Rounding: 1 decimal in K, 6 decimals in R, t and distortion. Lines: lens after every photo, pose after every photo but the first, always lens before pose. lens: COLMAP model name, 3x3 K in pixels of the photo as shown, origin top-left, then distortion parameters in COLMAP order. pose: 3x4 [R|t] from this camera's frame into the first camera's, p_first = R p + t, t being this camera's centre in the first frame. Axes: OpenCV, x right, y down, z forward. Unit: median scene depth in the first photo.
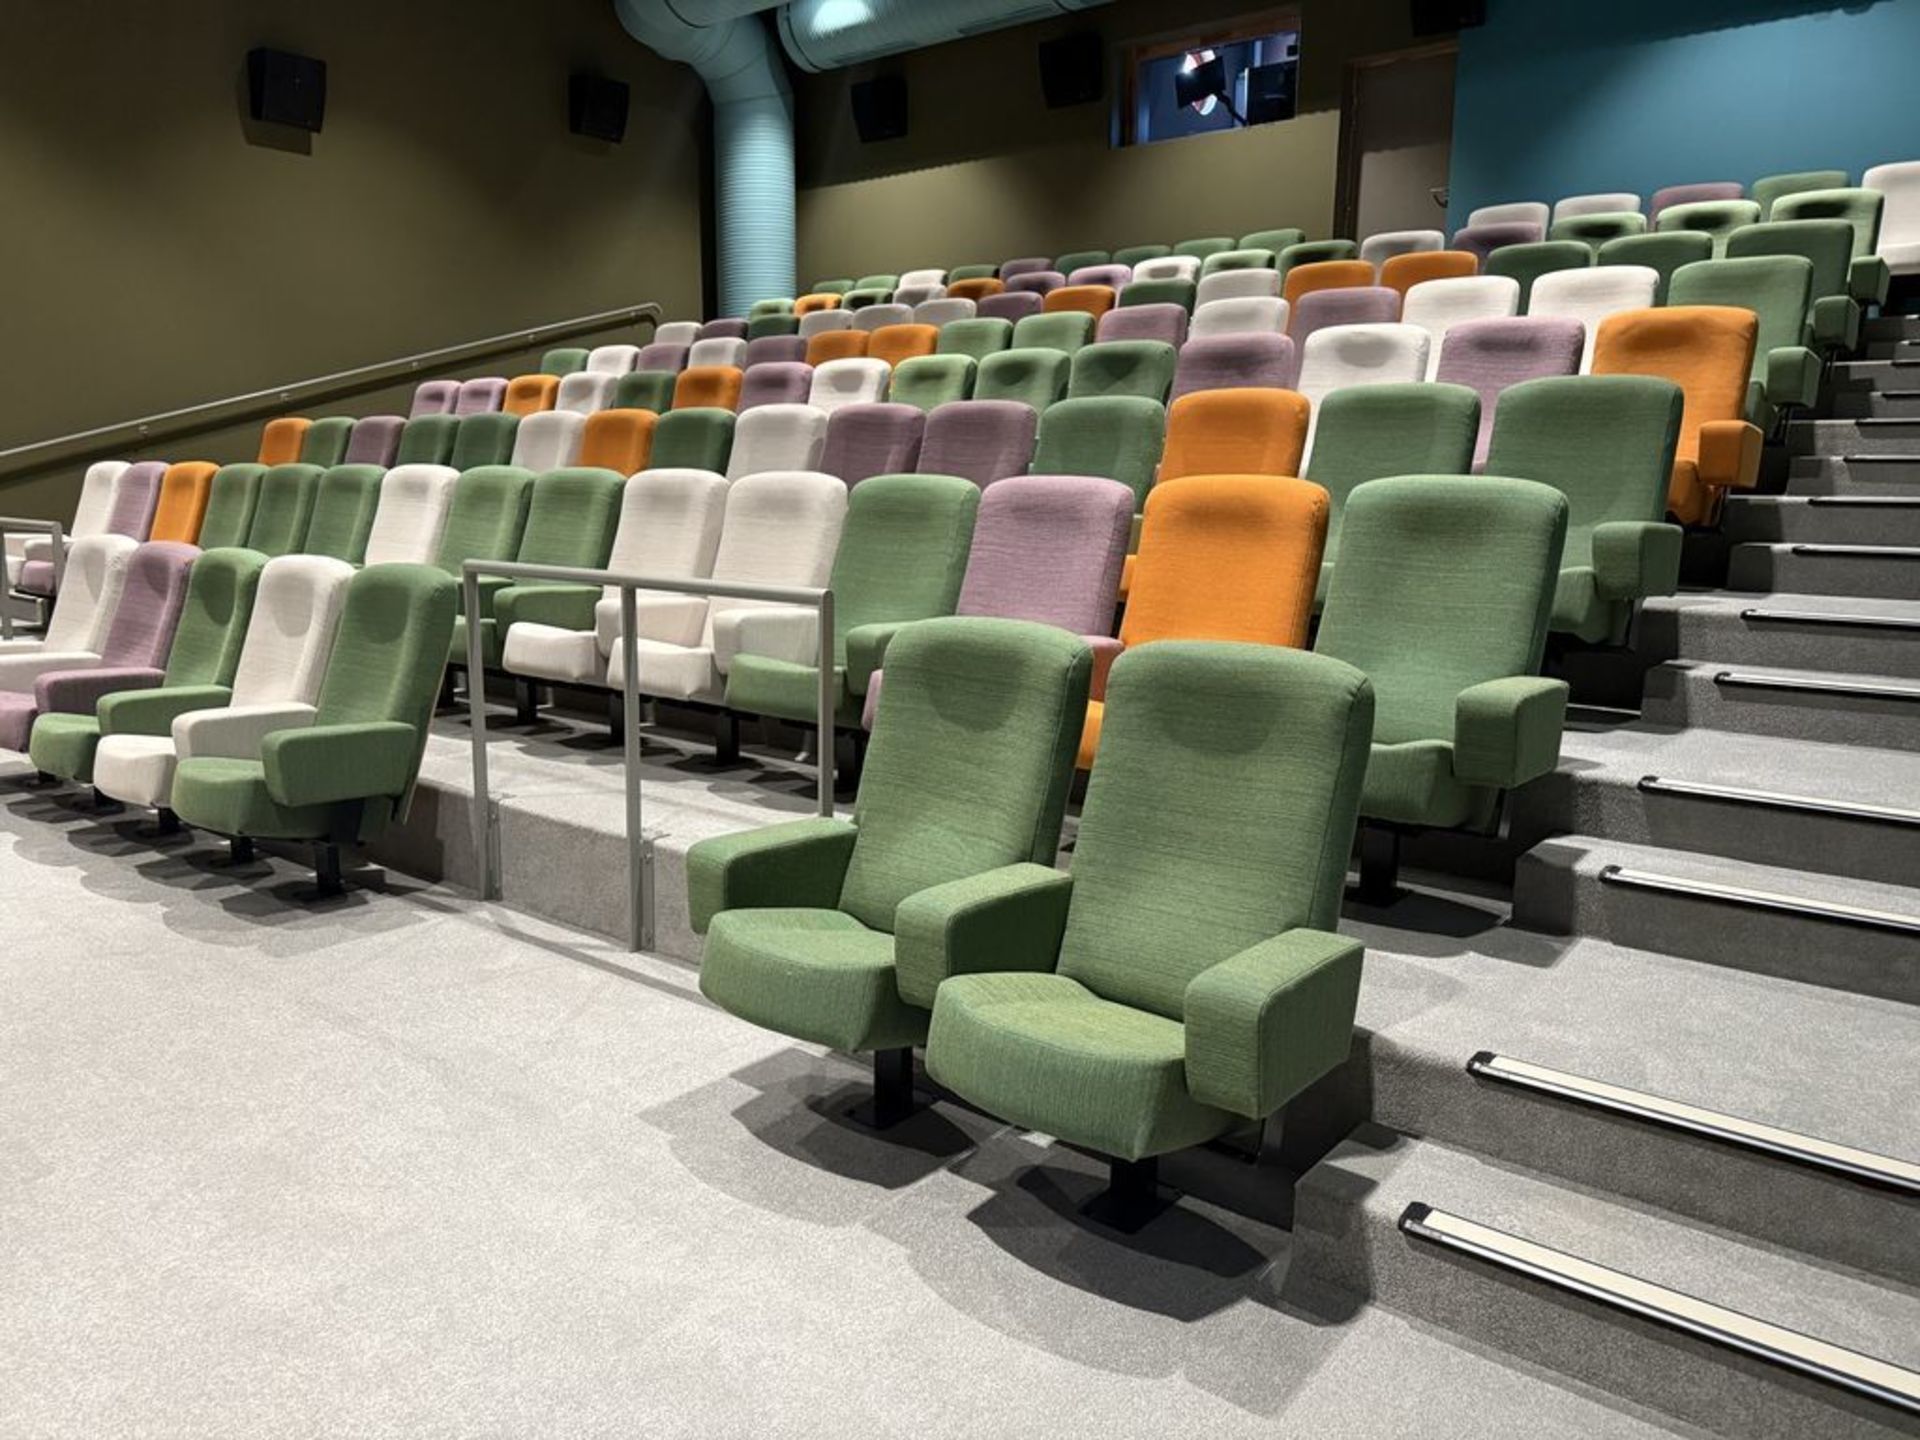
lens RADIAL K [[1327.4, 0, 960.0], [0, 1327.4, 720.0], [0, 0, 1]] dist [-0.001811, 0.006402]
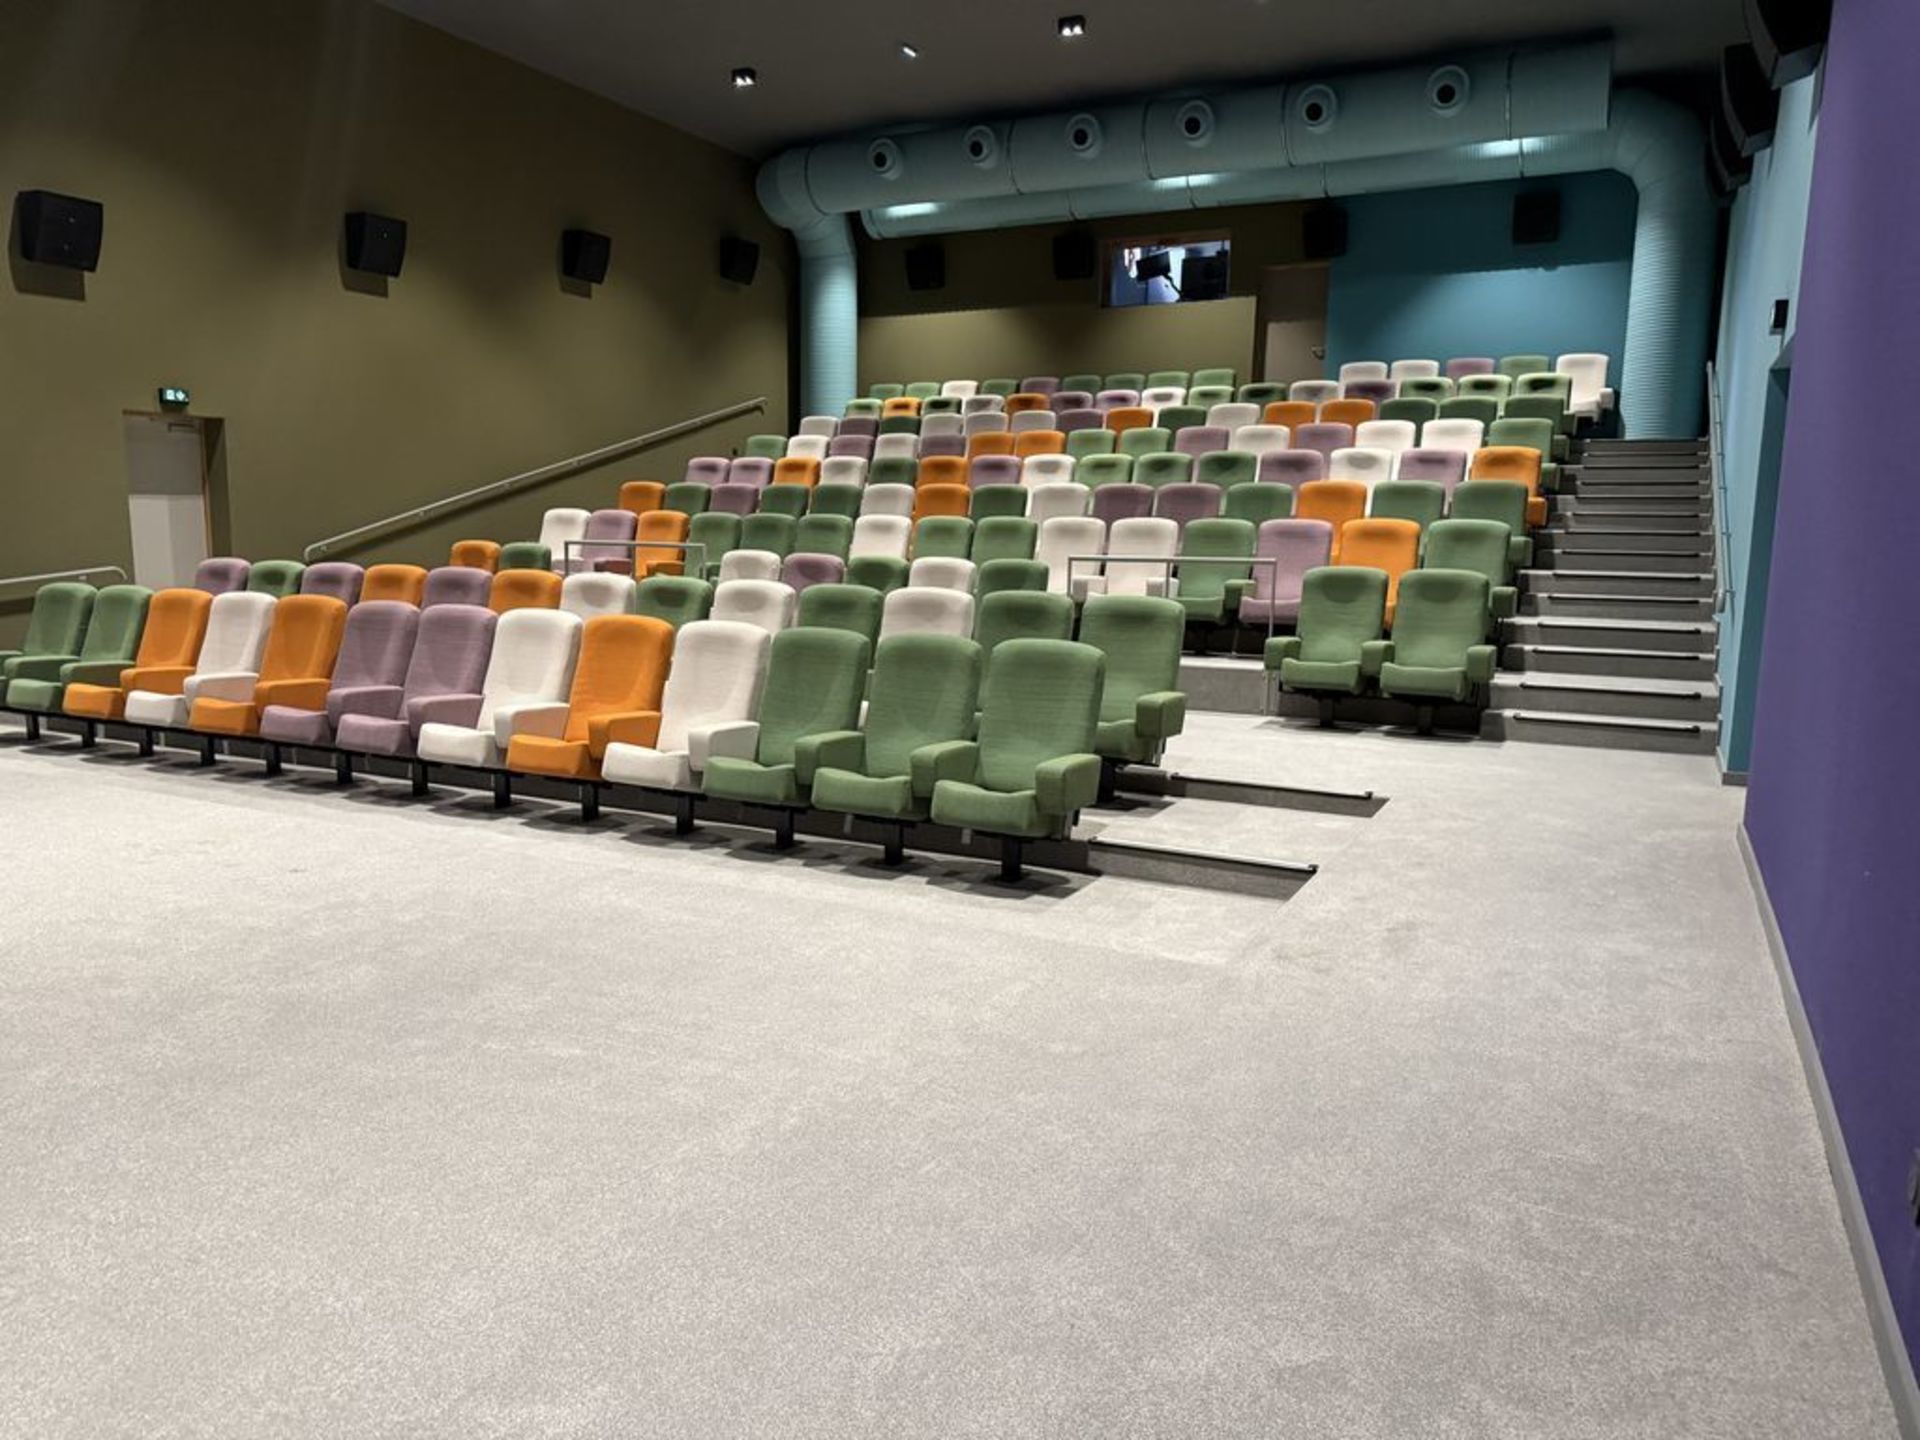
lens RADIAL K [[1320.0, 0, 961.3], [0, 1320.0, 747.7], [0, 0, 1]] dist [0.022176, 0.001410]
pose [[0.978172, -0.031342, 0.205417, -0.422884], [0.034789, 0.999308, -0.013188, 0.099205], [-0.204862, 0.020046, 0.978586, -0.502846]]
